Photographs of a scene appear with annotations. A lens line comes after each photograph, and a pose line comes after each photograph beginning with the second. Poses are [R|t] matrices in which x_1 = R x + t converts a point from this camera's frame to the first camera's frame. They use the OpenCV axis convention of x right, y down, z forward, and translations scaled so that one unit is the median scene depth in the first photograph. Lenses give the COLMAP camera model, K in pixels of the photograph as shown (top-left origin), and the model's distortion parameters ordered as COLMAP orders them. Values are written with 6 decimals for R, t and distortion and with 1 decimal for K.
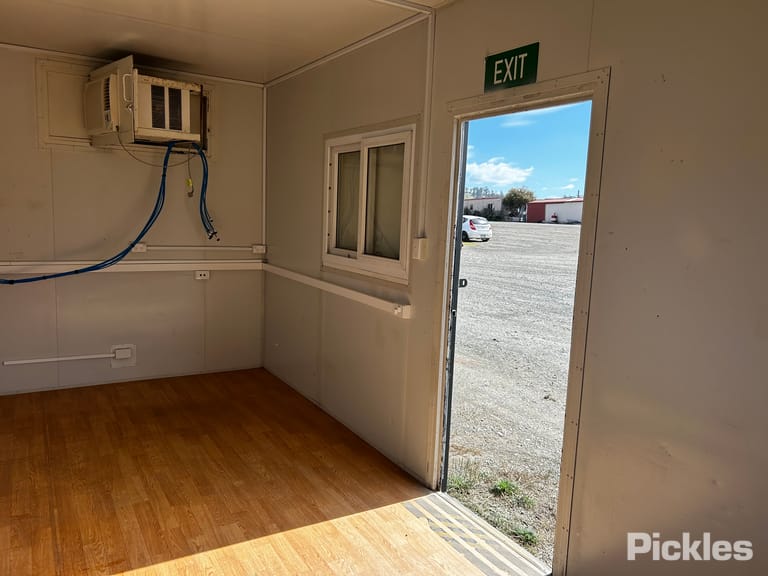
lens RADIAL K [[589.5, 0, 388.7], [0, 589.5, 292.9], [0, 0, 1]] dist [0.047465, -0.052849]
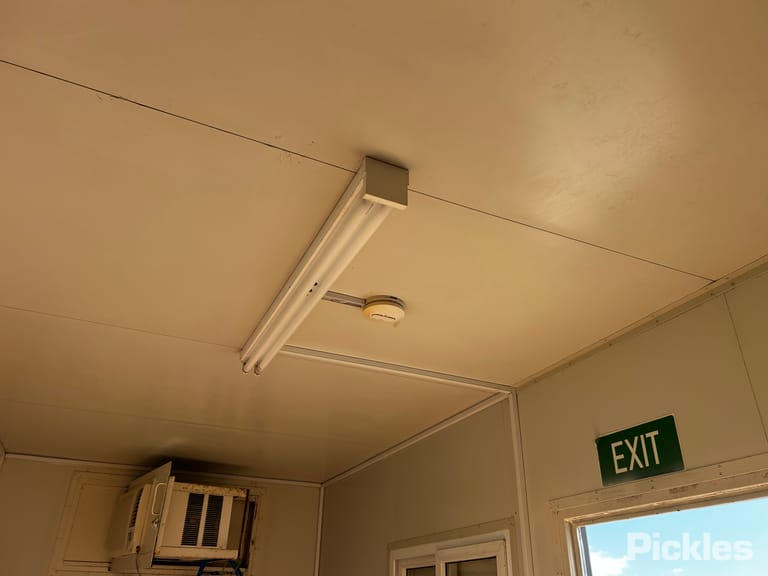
lens RADIAL K [[589.5, 0, 395.7], [0, 589.5, 287.4], [0, 0, 1]] dist [0.047465, -0.052849]
pose [[0.993936, -0.076942, -0.078559, -0.009735], [0.014447, 0.799600, -0.600360, -0.063530], [0.109008, 0.595584, 0.795862, 0.160614]]
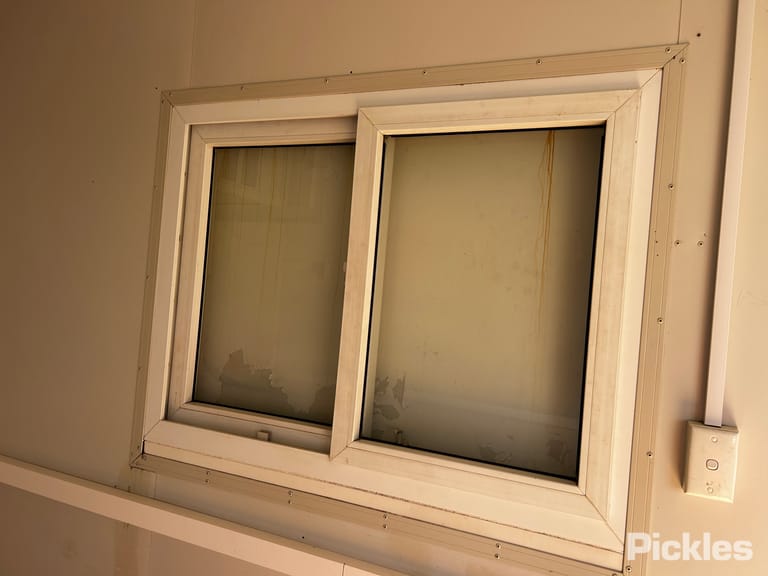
lens RADIAL K [[786.0, 0, 323.0], [0, 786.0, 278.2], [0, 0, 1]] dist [0.065834, 0.000000]
pose [[0.890922, 0.044025, 0.452018, -0.236847], [0.015716, 0.991706, -0.127565, -0.088983], [-0.453885, 0.120754, 0.882840, 0.533688]]
